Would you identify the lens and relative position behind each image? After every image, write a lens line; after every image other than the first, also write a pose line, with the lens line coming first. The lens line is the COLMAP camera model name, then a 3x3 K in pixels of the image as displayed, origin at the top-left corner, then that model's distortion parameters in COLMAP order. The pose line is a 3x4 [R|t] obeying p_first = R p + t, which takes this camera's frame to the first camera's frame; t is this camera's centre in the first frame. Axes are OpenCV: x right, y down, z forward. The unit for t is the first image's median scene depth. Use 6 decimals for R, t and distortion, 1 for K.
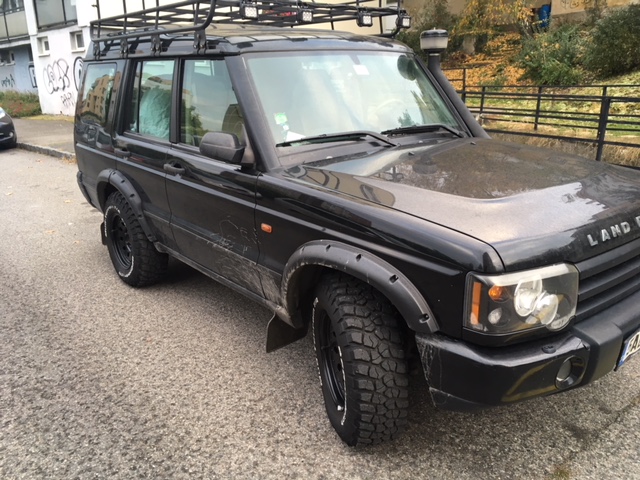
lens RADIAL K [[547.0, 0, 320.0], [0, 547.0, 240.3], [0, 0, 1]] dist [0.010188, -0.003084]
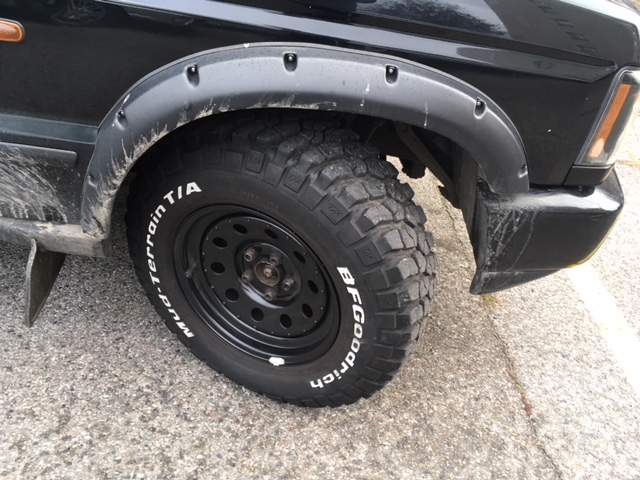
lens RADIAL K [[547.0, 0, 319.9], [0, 547.0, 239.6], [0, 0, 1]] dist [0.010188, -0.003084]
pose [[0.610626, -0.357650, 0.706557, -0.296246], [0.078211, 0.915082, 0.395611, -0.024114], [-0.788048, -0.186310, 0.586745, 0.684429]]
